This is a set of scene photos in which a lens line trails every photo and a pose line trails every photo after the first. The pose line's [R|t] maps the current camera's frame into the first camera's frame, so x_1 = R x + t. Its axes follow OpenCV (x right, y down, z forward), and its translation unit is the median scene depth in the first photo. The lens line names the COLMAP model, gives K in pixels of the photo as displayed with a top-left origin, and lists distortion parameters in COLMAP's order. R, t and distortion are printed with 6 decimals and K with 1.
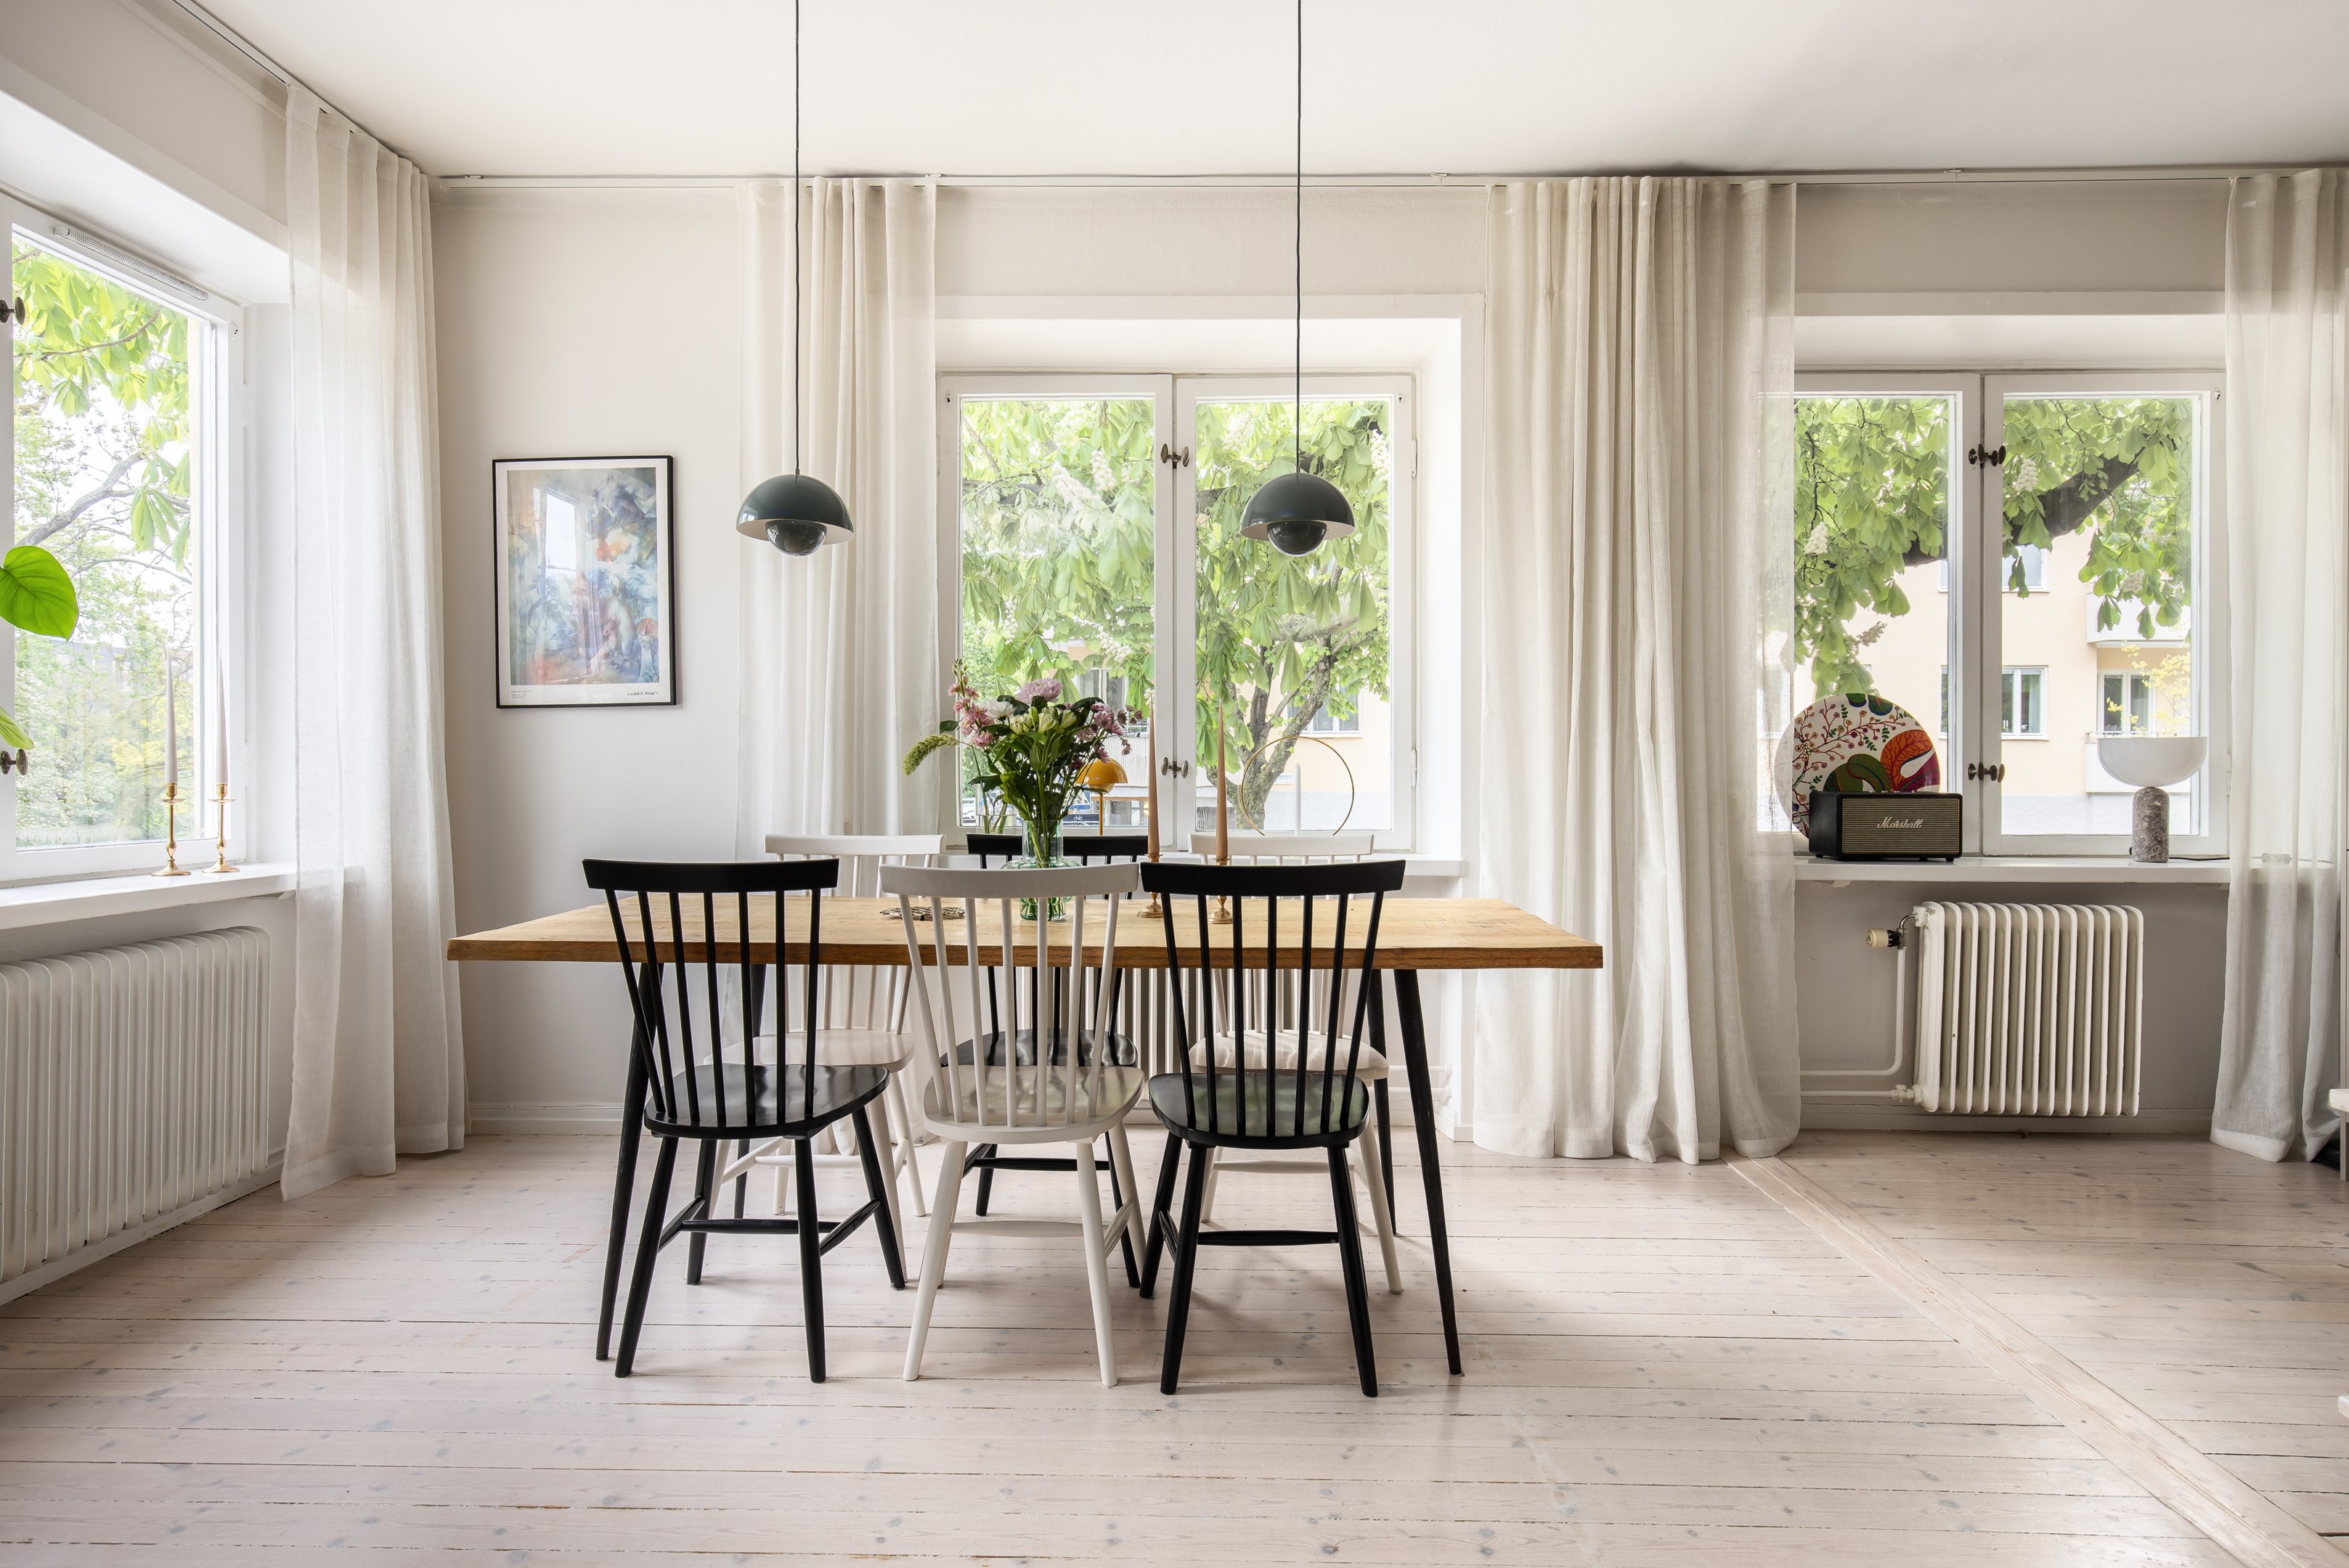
lens RADIAL K [[1272.2, 0, 1176.6], [0, 1272.2, 779.7], [0, 0, 1]] dist [-0.000486, -0.000270]
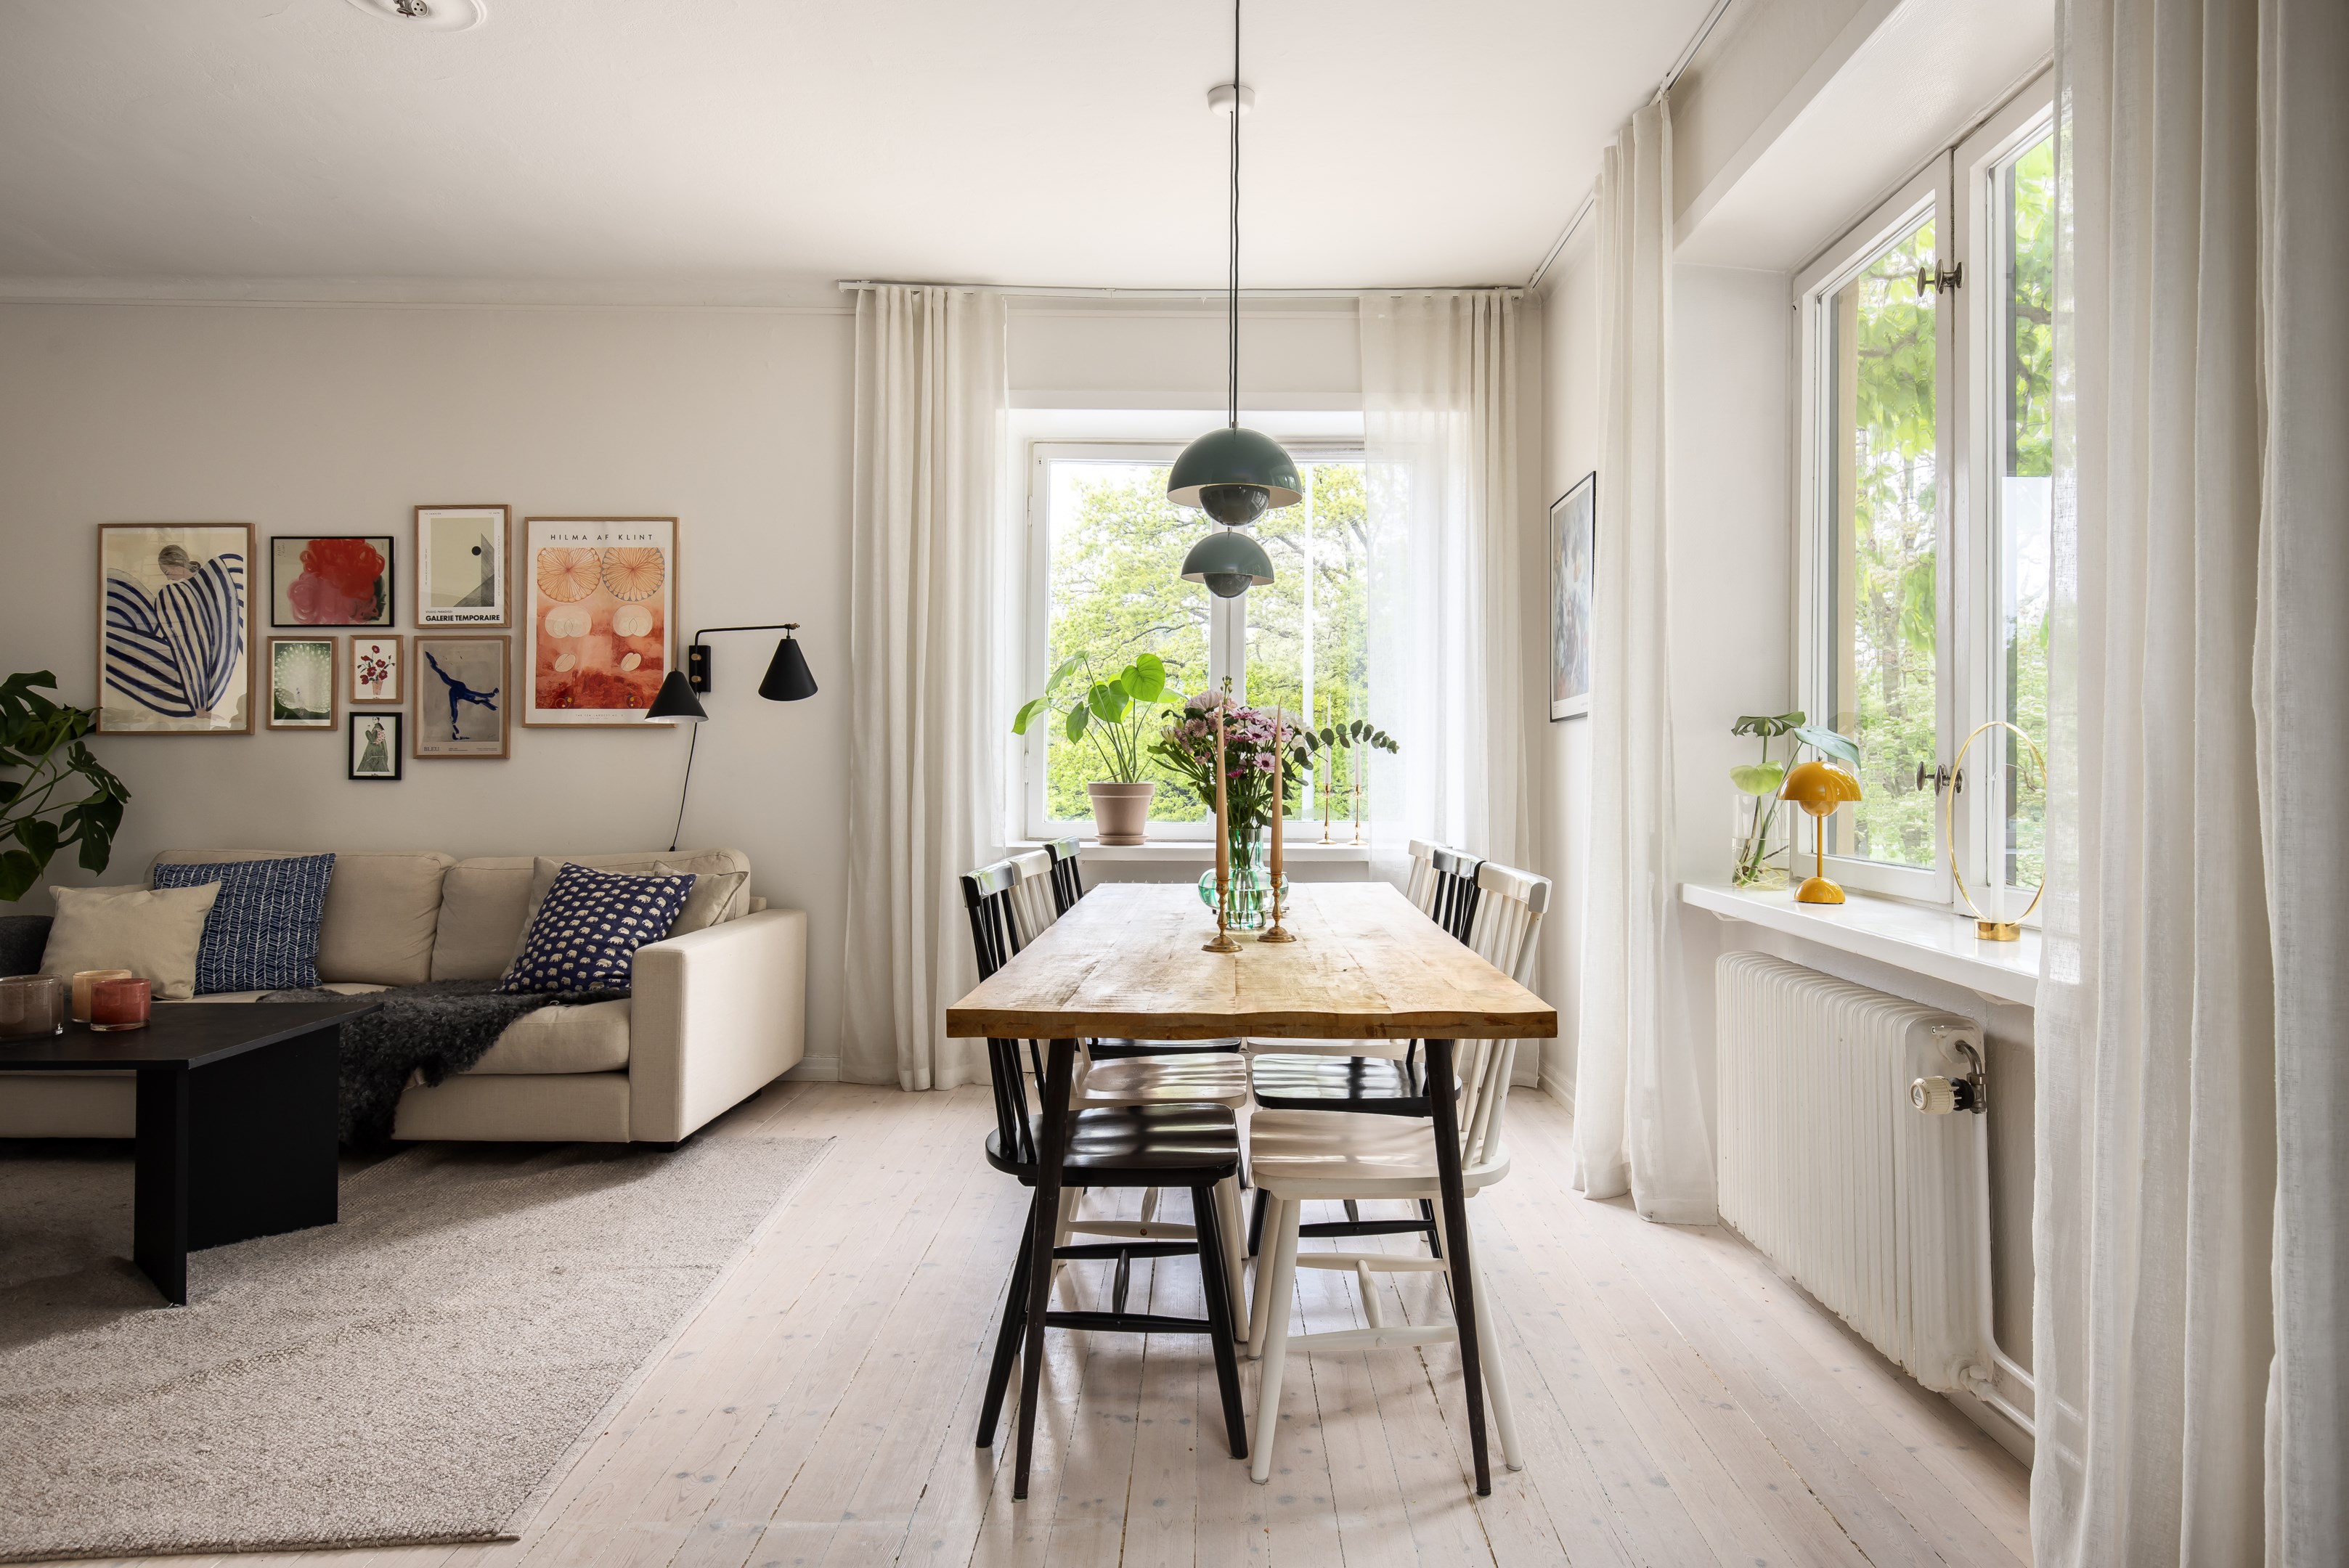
lens RADIAL K [[1384.6, 0, 1224.5], [0, 1384.6, 749.1], [0, 0, 1]] dist [-0.000591, -0.001565]
pose [[0.008882, -0.012680, -0.999880, 0.829629], [-0.010752, 0.999861, -0.012775, -0.015224], [0.999903, 0.010864, 0.008745, 0.818822]]
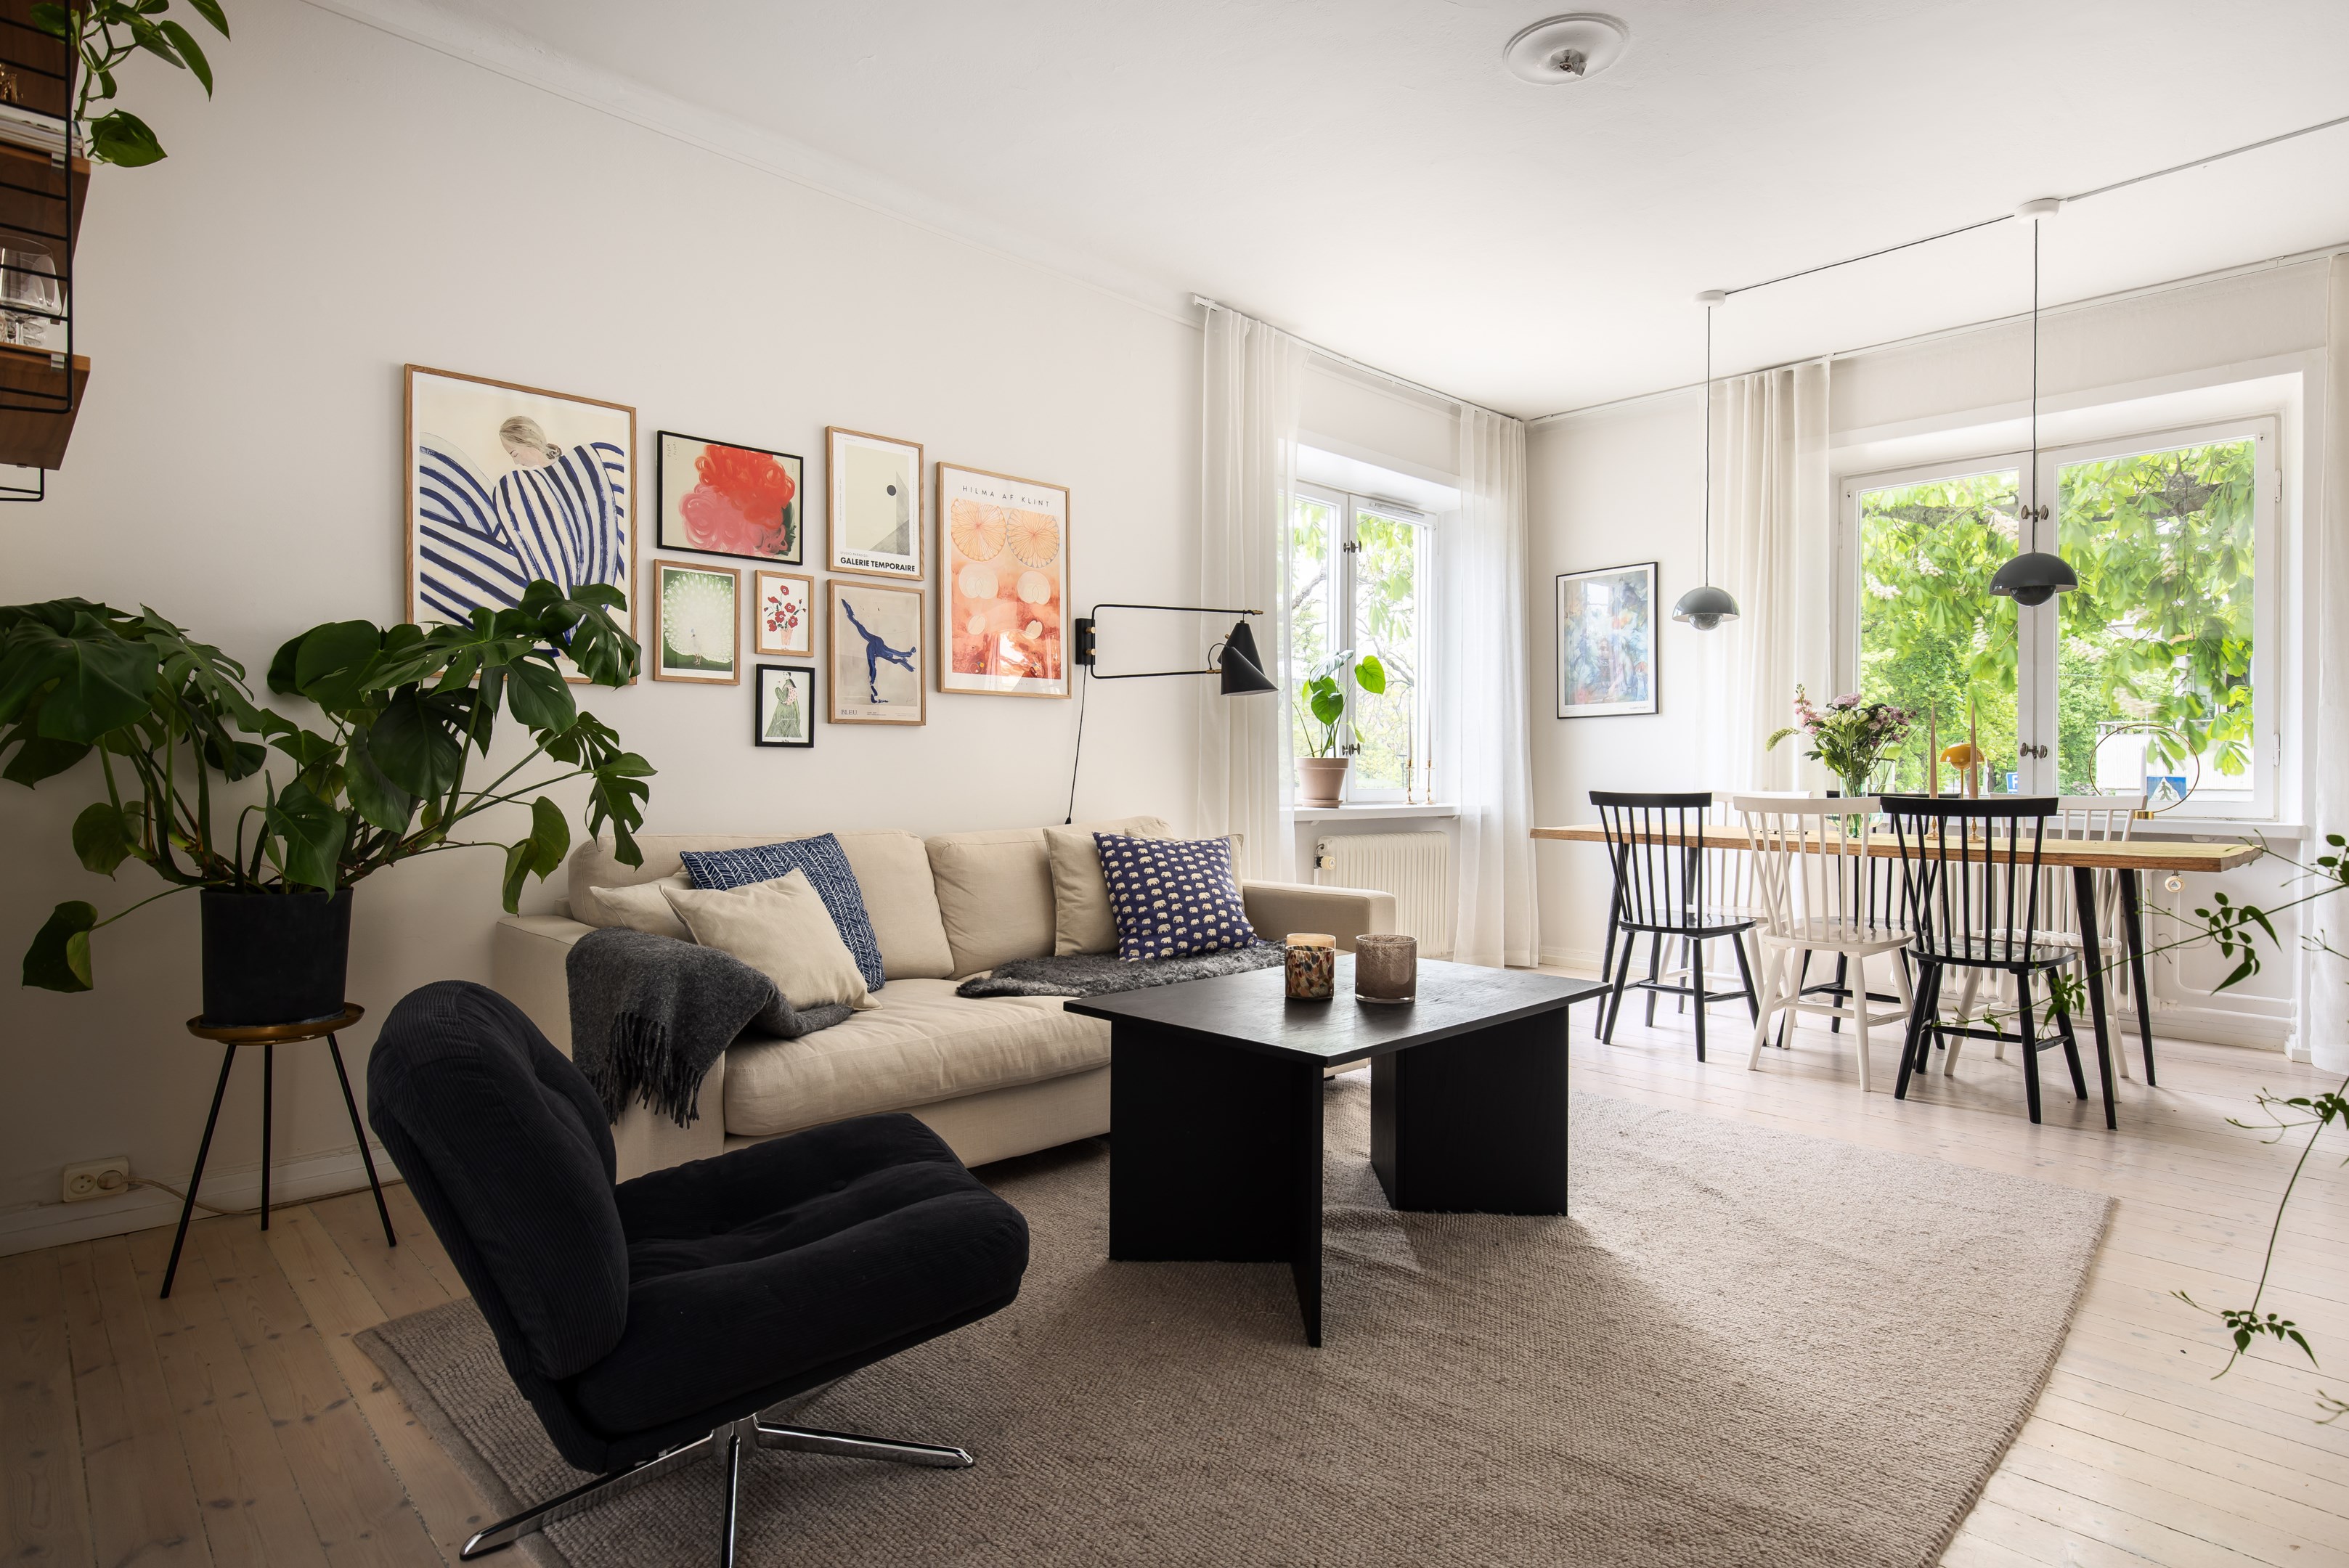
lens RADIAL K [[1247.8, 0, 1177.9], [0, 1247.8, 773.8], [0, 0, 1]] dist [0.000272, -0.000778]
pose [[0.699140, 0.004946, -0.714968, 0.370136], [-0.010251, 0.999943, -0.003107, 0.033766], [0.714912, 0.009501, 0.699150, -0.644336]]
